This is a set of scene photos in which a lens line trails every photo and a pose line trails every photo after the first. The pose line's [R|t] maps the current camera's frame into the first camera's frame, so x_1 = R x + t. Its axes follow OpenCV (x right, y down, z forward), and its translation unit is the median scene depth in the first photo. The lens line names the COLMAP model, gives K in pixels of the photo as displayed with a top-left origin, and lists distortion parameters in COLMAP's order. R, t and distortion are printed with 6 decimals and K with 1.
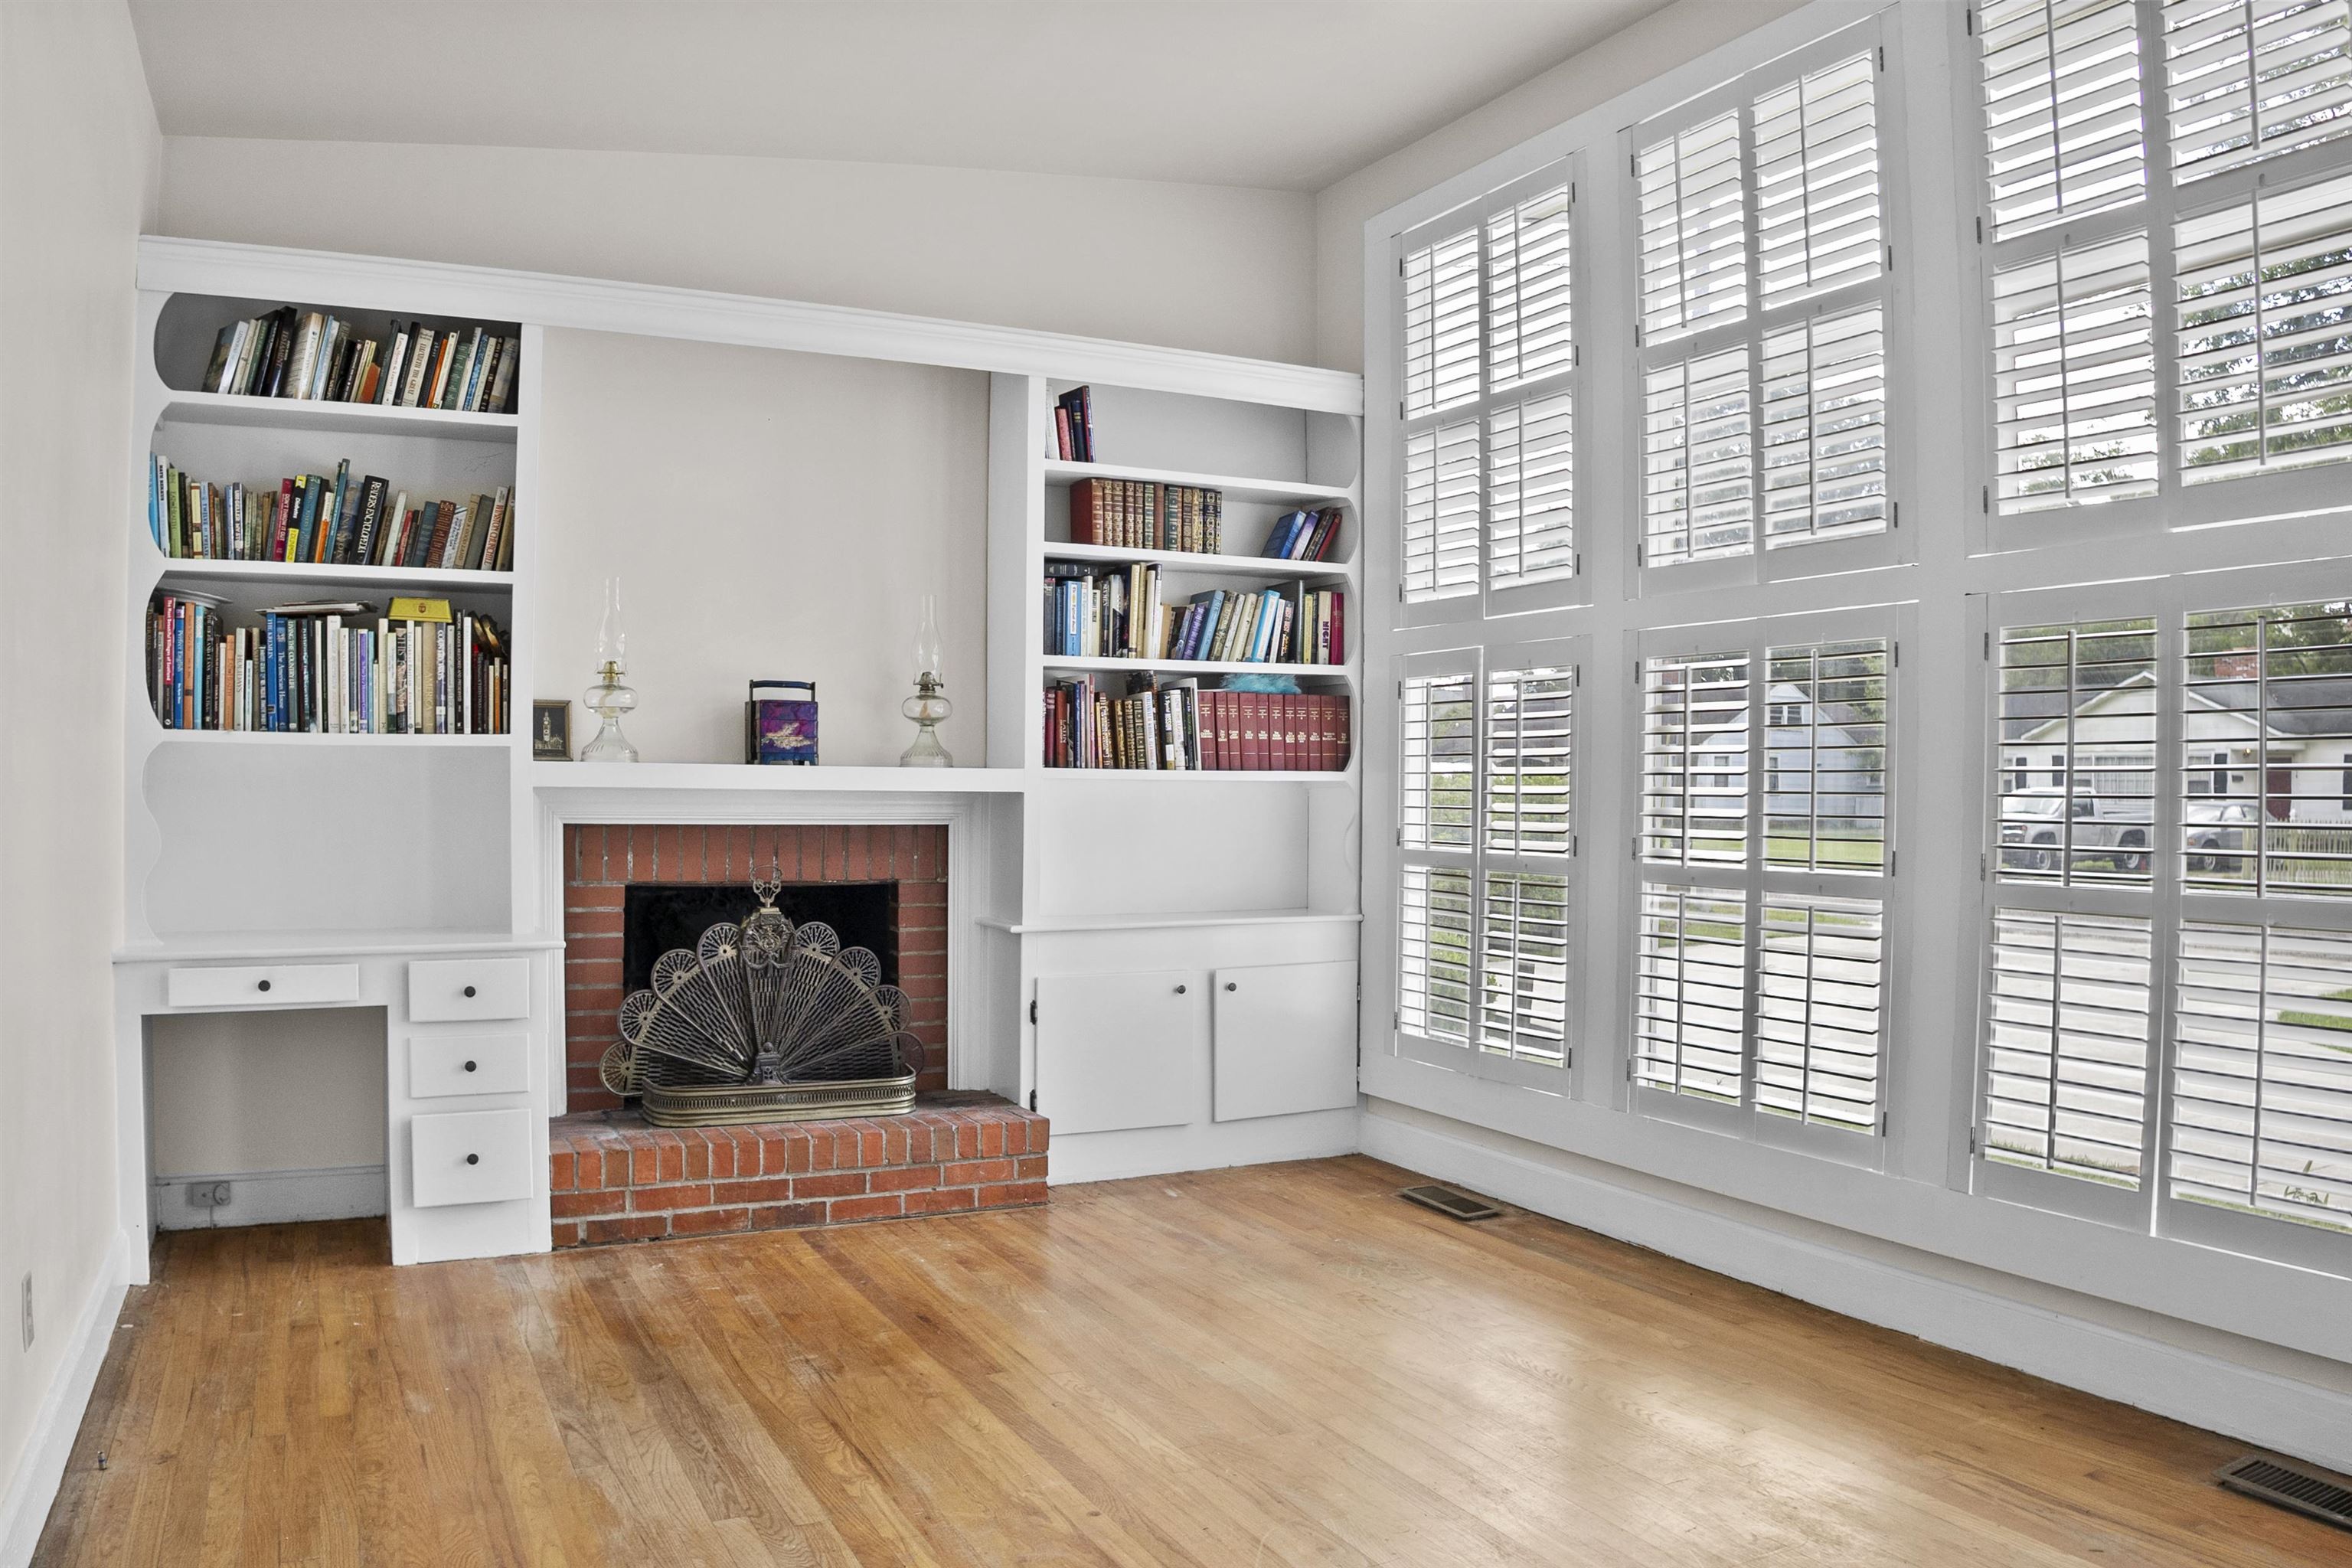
lens RADIAL K [[1758.2, 0, 1128.1], [0, 1758.2, 809.0], [0, 0, 1]] dist [-0.150176, 0.042218]
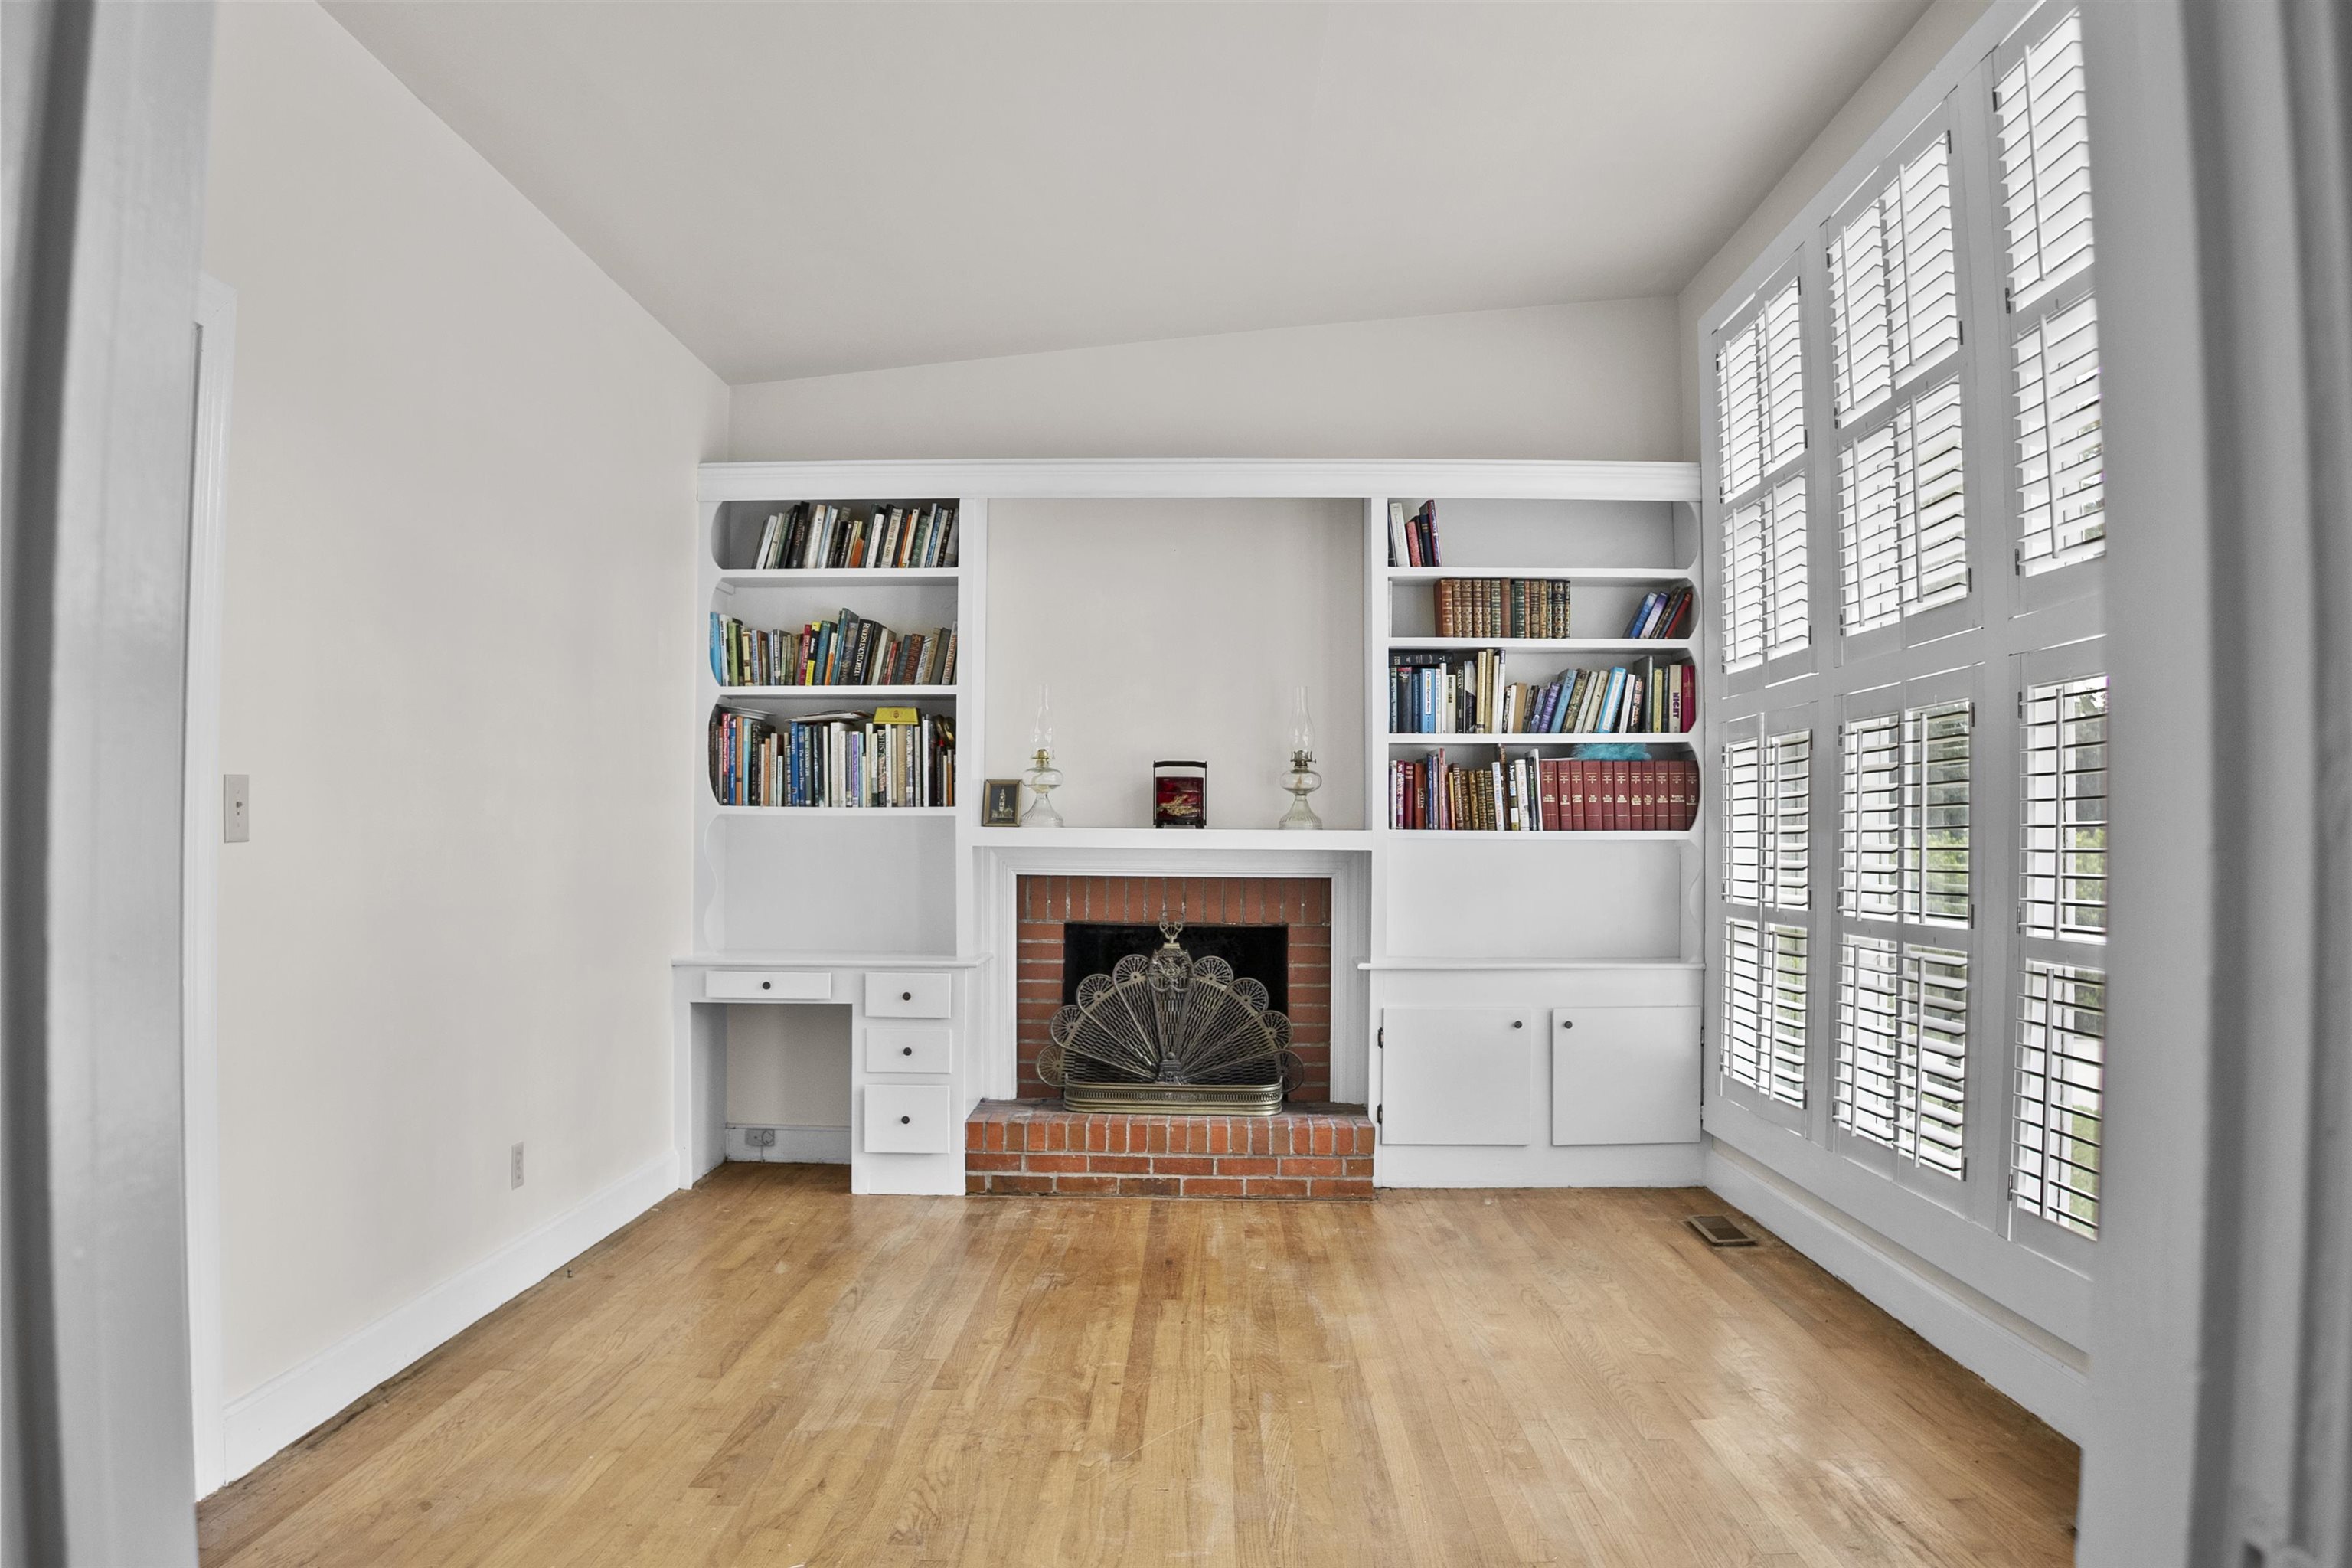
lens RADIAL K [[1758.2, 0, 1128.1], [0, 1758.2, 809.0], [0, 0, 1]] dist [-0.150176, 0.042218]
pose [[0.874369, -0.011959, -0.485114, 0.388642], [-0.005281, 0.999403, -0.034155, 0.003892], [0.485233, 0.032426, 0.873784, -0.115901]]
